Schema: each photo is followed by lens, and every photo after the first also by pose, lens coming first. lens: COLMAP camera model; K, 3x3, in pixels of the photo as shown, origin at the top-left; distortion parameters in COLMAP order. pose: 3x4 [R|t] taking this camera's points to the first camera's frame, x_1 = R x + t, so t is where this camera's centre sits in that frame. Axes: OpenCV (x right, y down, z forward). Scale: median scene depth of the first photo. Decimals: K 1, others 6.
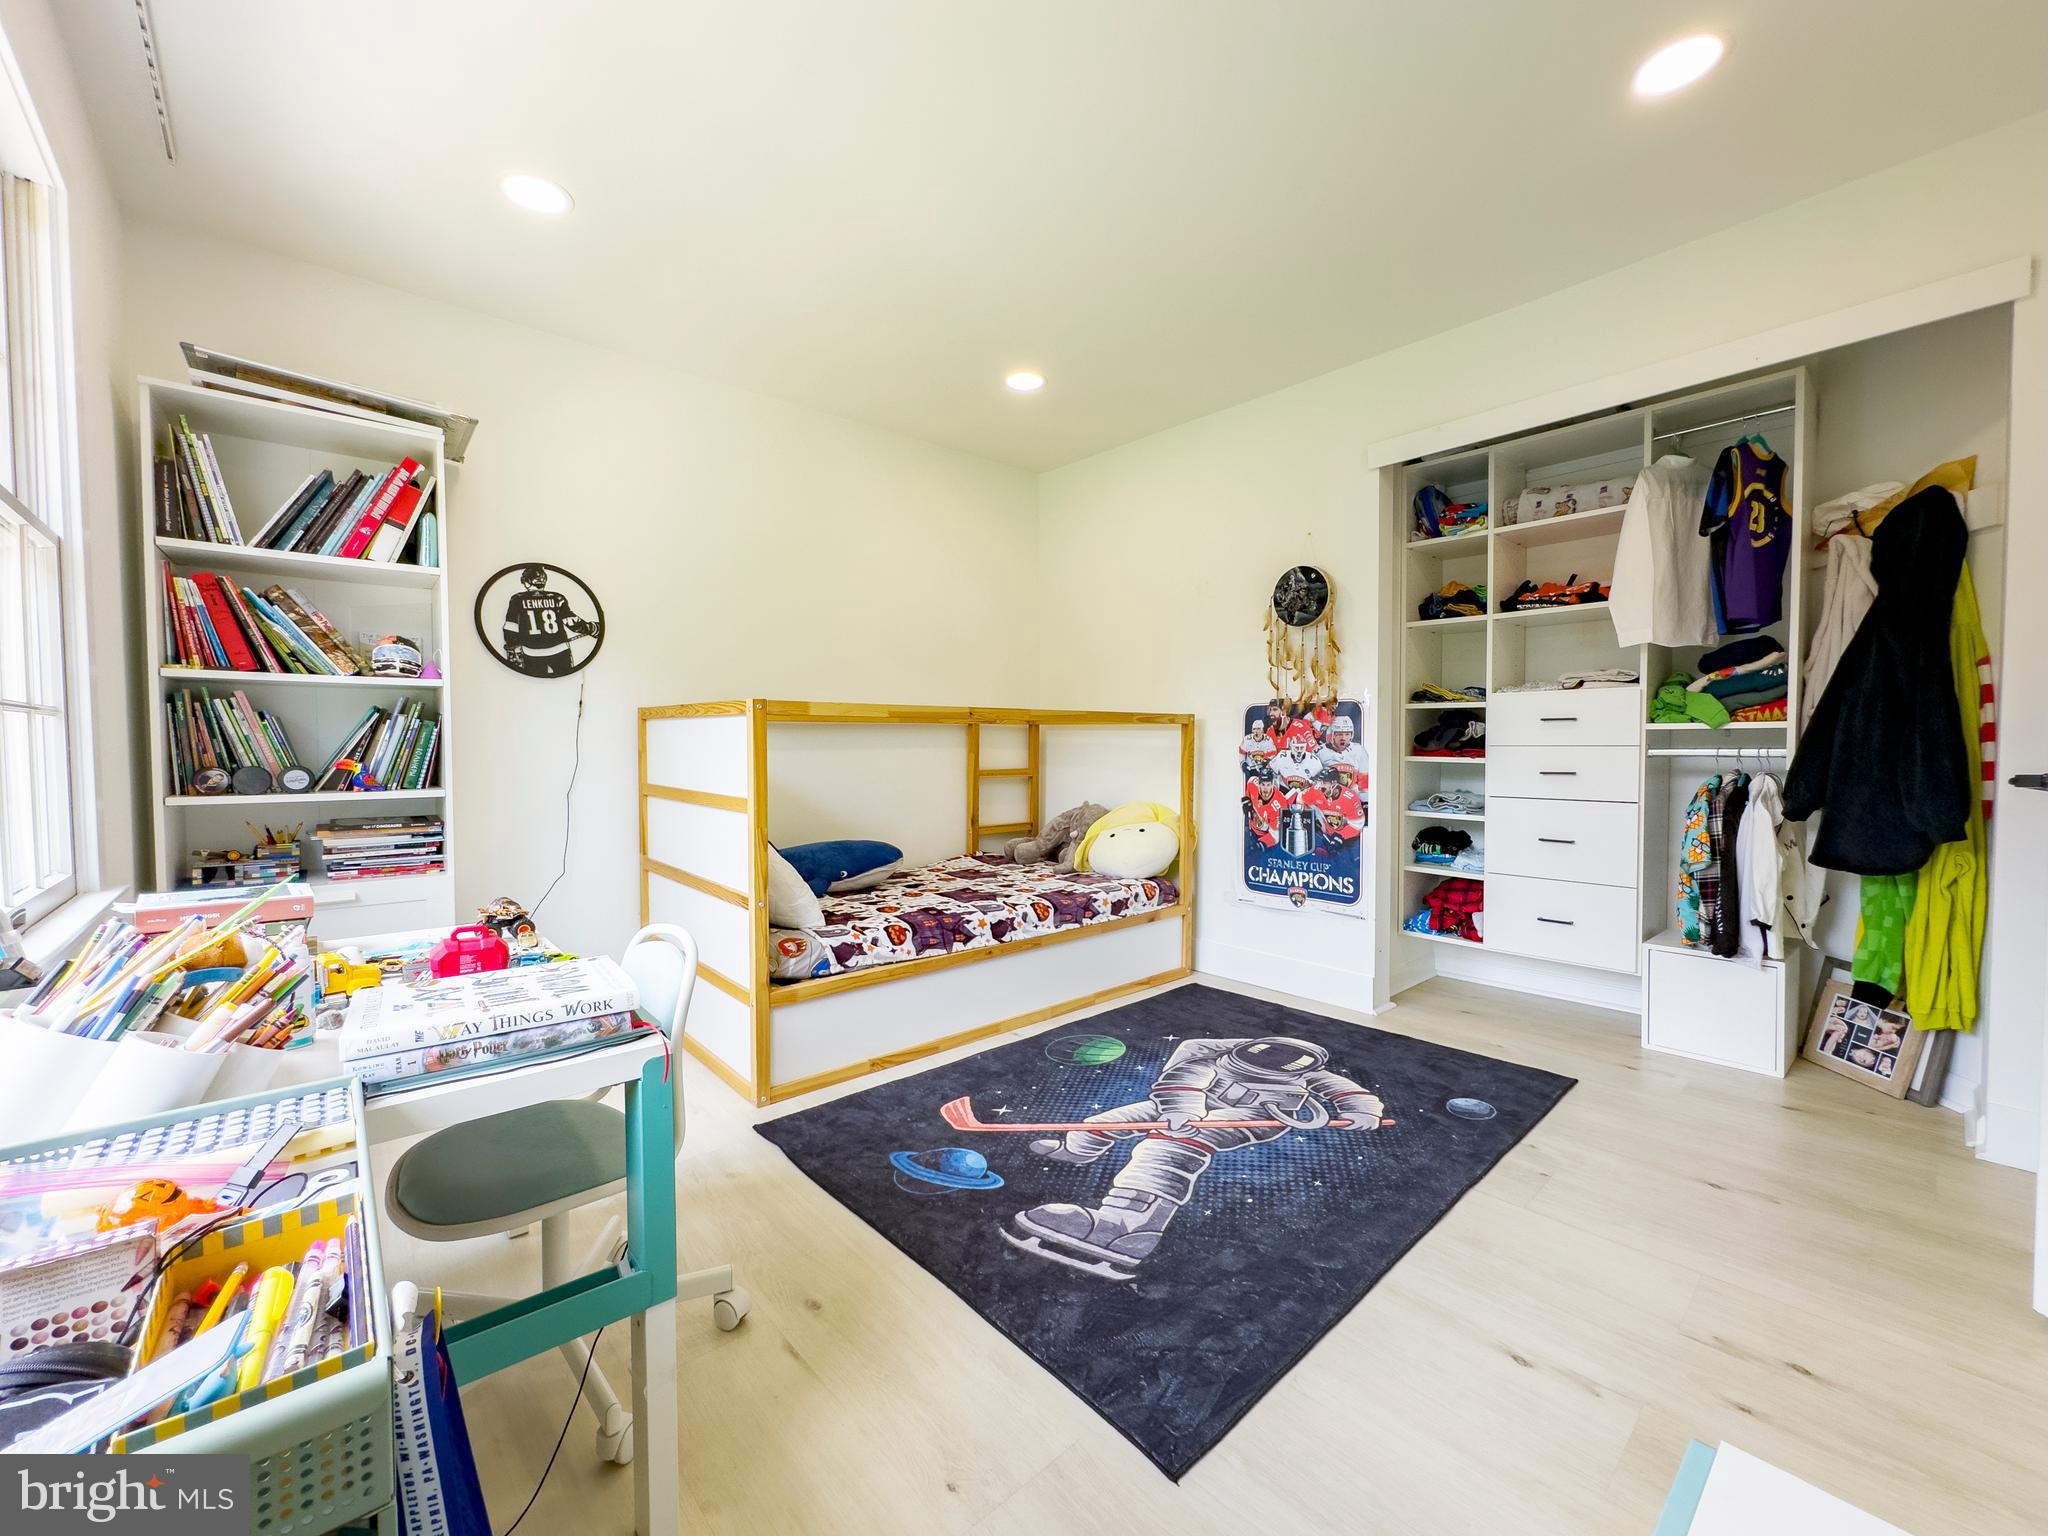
lens RADIAL K [[819.6, 0, 1026.1], [0, 819.6, 767.8], [0, 0, 1]] dist [-0.001372, 0.000167]
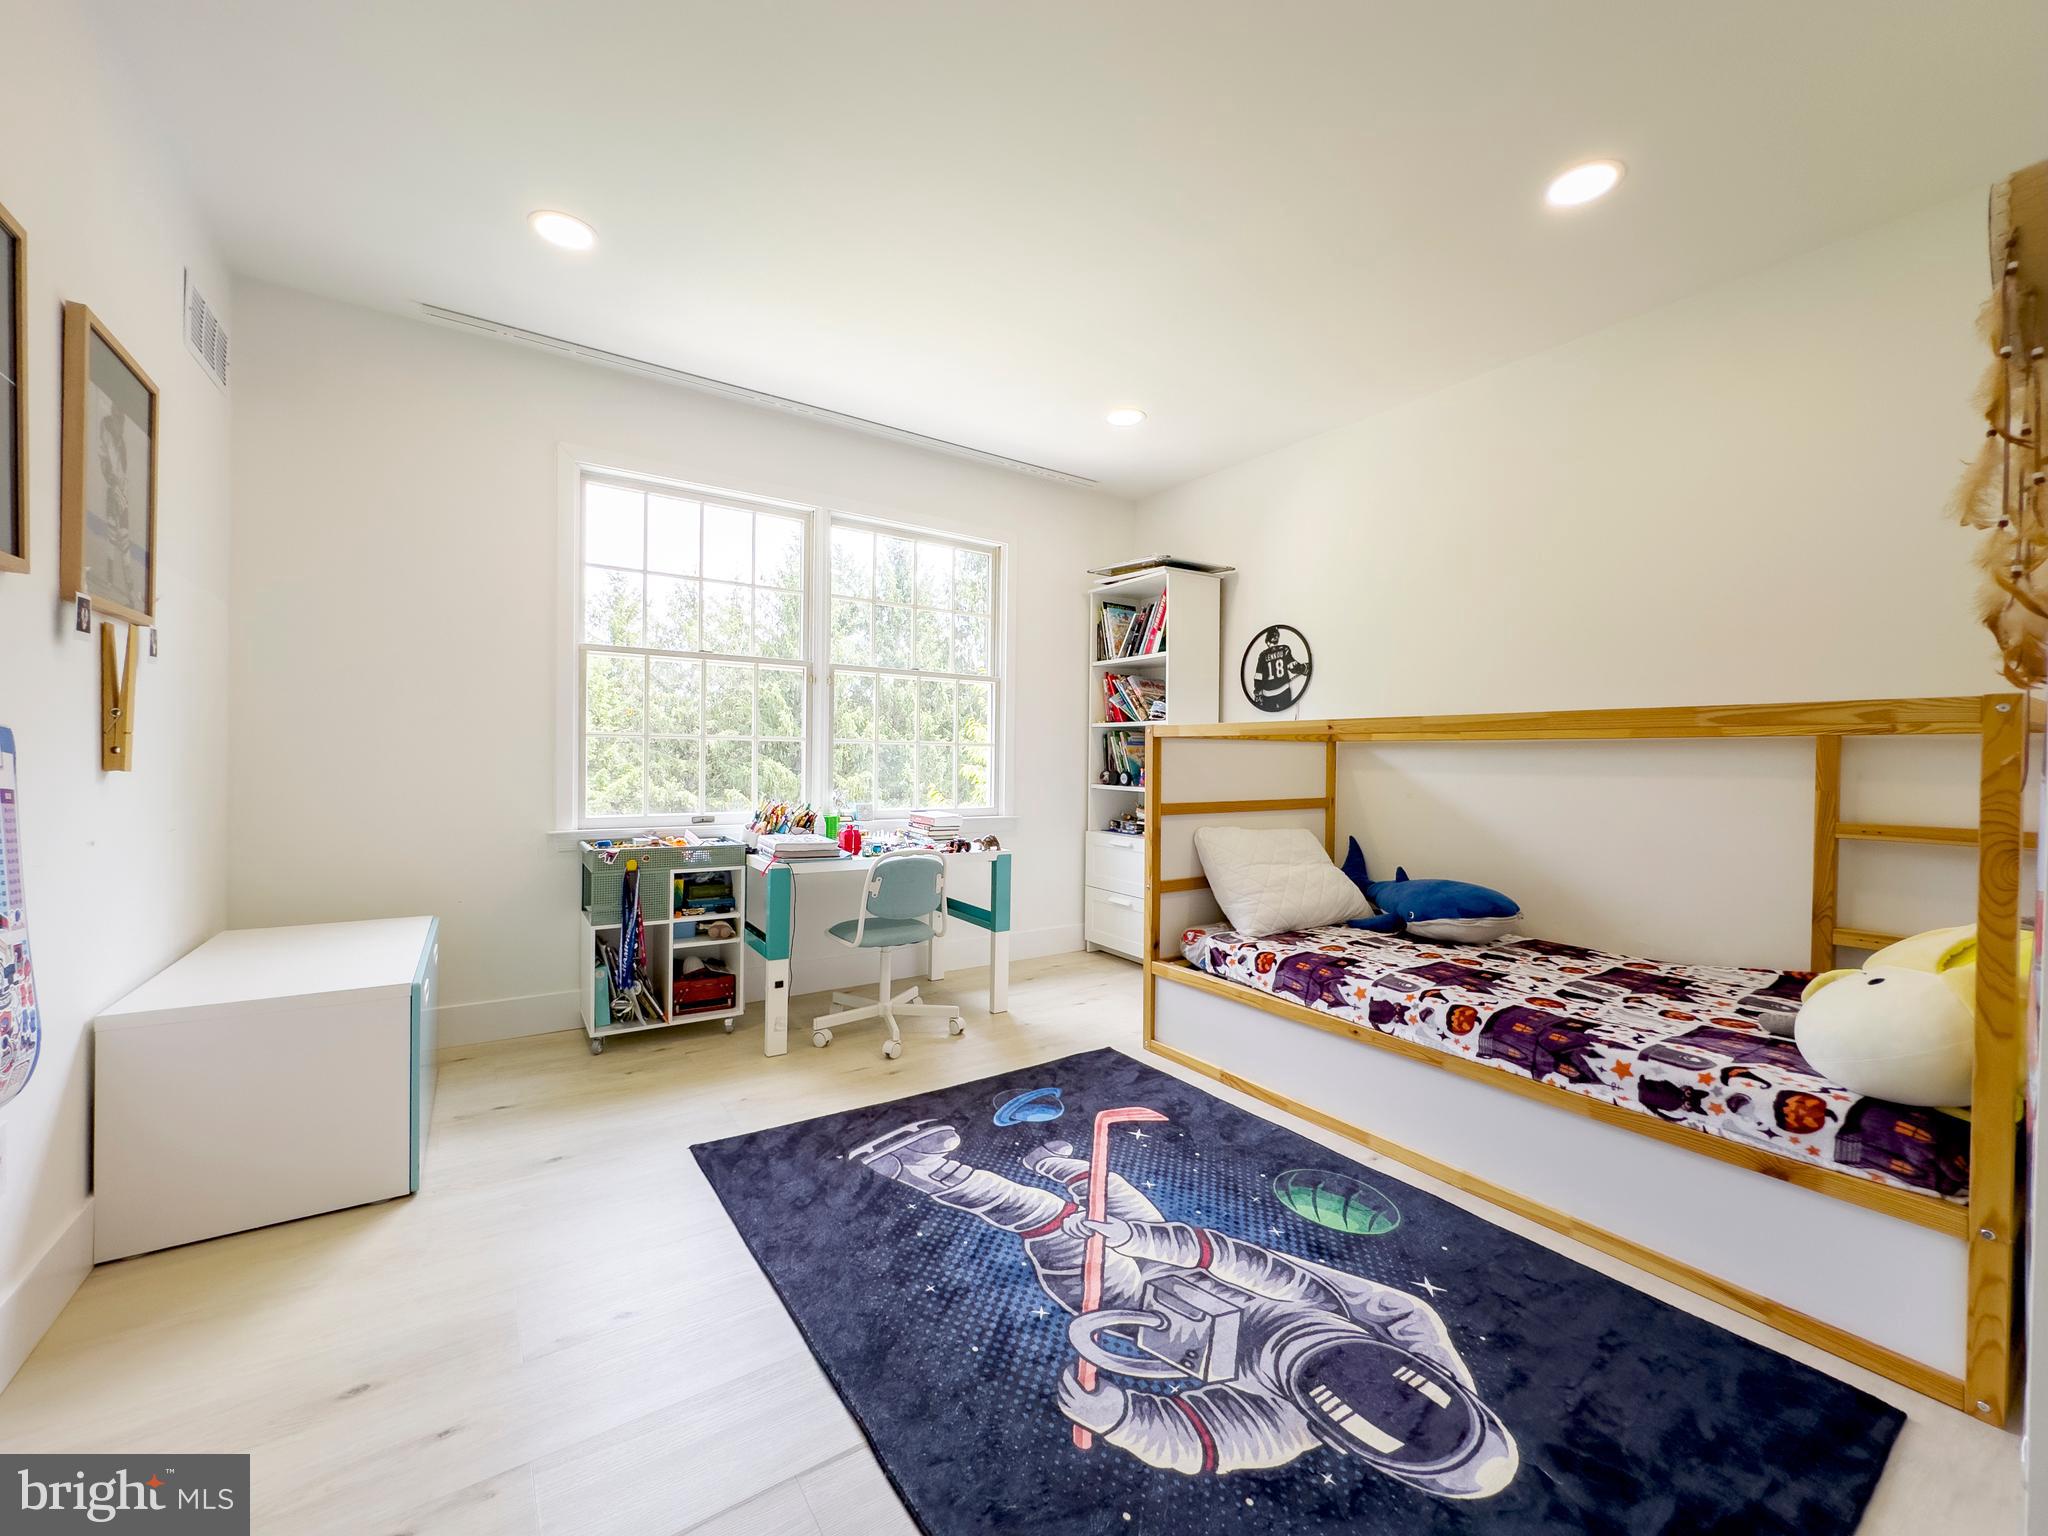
lens RADIAL K [[819.6, 0, 1026.1], [0, 819.6, 767.8], [0, 0, 1]] dist [-0.001372, 0.000167]
pose [[-0.126323, 0.011778, -0.991919, 0.823491], [-0.047158, 0.998728, 0.017865, -0.026898], [0.990868, 0.049034, -0.125606, 0.834289]]
